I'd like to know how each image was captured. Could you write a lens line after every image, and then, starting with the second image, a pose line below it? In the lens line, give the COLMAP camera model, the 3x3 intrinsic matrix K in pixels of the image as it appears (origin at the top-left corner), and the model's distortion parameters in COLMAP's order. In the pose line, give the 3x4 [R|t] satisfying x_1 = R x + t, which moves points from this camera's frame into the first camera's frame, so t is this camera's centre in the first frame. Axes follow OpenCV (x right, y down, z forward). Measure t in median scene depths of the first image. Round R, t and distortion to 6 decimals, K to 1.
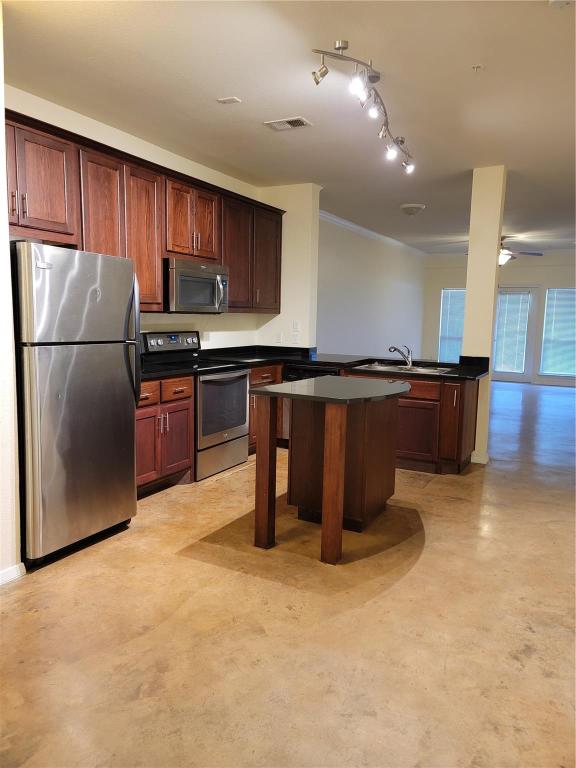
lens RADIAL K [[573.0, 0, 288.0], [0, 573.0, 384.0], [0, 0, 1]] dist [0.056428, -0.001223]
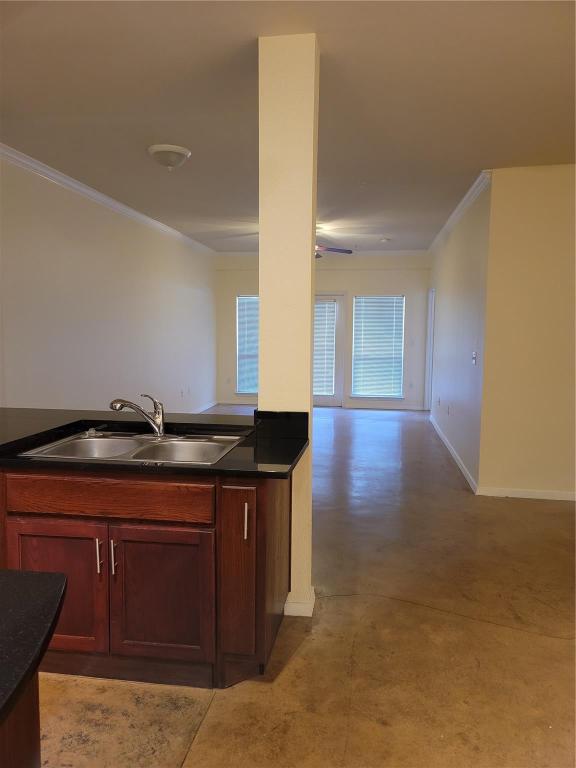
lens RADIAL K [[573.0, 0, 288.0], [0, 573.0, 384.0], [0, 0, 1]] dist [0.056428, -0.001223]
pose [[0.945085, -0.042028, 0.324112, 0.157414], [0.048546, 0.998748, -0.012048, -0.063231], [-0.323200, 0.027121, 0.945942, 0.492474]]
